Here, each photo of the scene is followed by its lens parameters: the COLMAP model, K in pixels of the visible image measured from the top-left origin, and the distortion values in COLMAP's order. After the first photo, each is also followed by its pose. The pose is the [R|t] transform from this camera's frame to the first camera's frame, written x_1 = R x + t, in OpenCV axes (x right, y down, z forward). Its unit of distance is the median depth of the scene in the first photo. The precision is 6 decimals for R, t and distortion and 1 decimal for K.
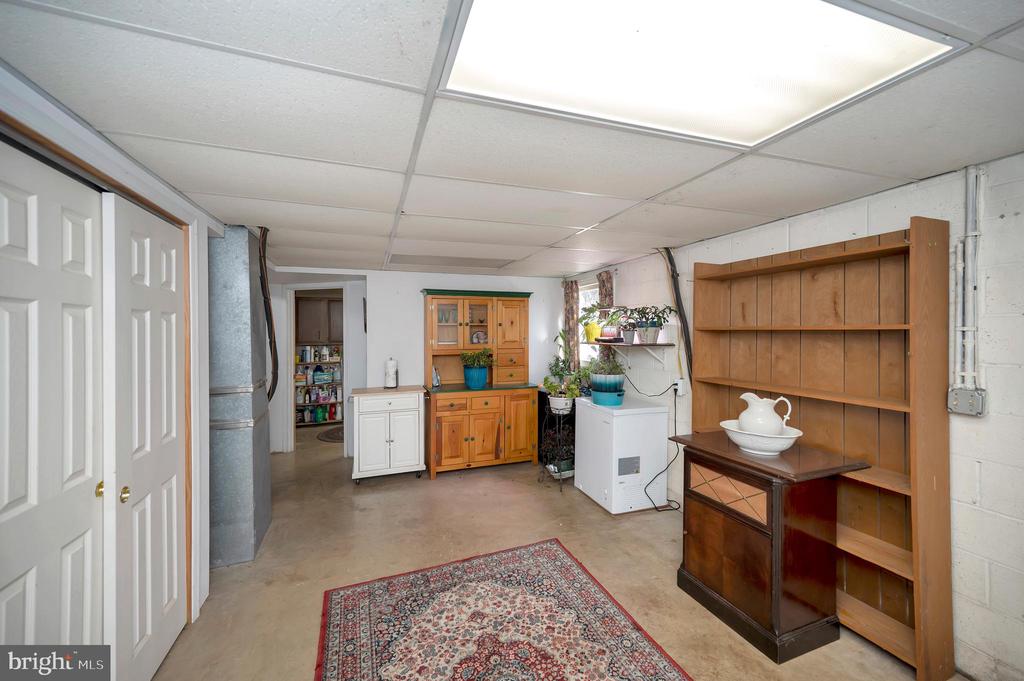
lens RADIAL K [[411.3, 0, 517.9], [0, 411.3, 339.3], [0, 0, 1]] dist [-0.000744, -0.000128]
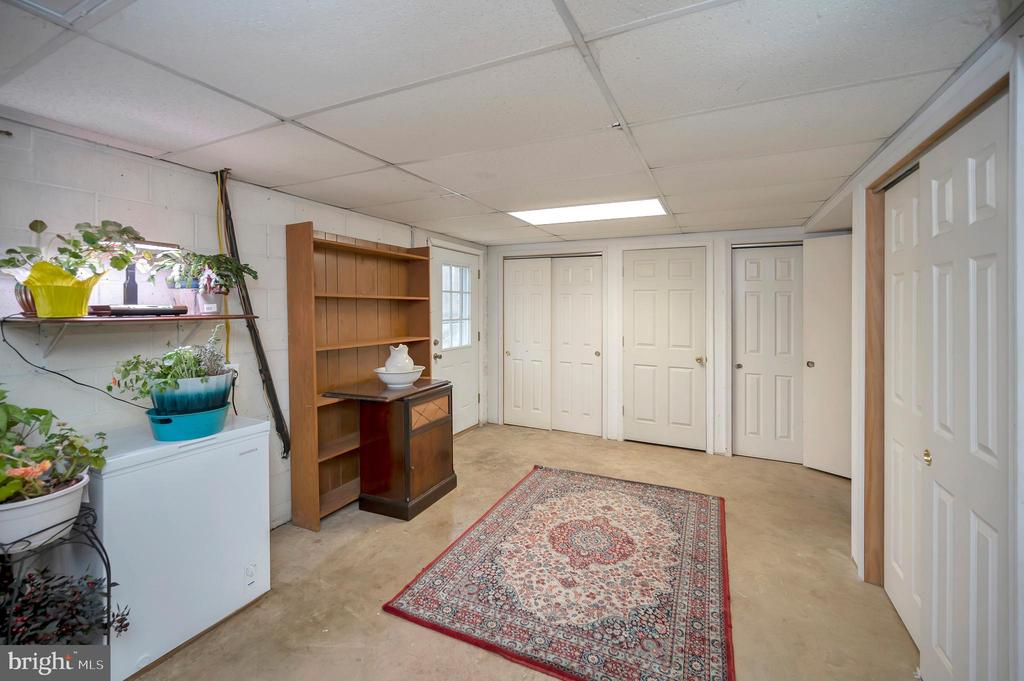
lens RADIAL K [[426.4, 0, 513.3], [0, 426.4, 305.1], [0, 0, 1]] dist [0.000033, 0.000014]
pose [[-0.695675, 0.005293, 0.718338, -0.740999], [0.013439, 0.999894, 0.005648, -0.004436], [-0.718231, 0.013583, -0.695672, 1.781772]]
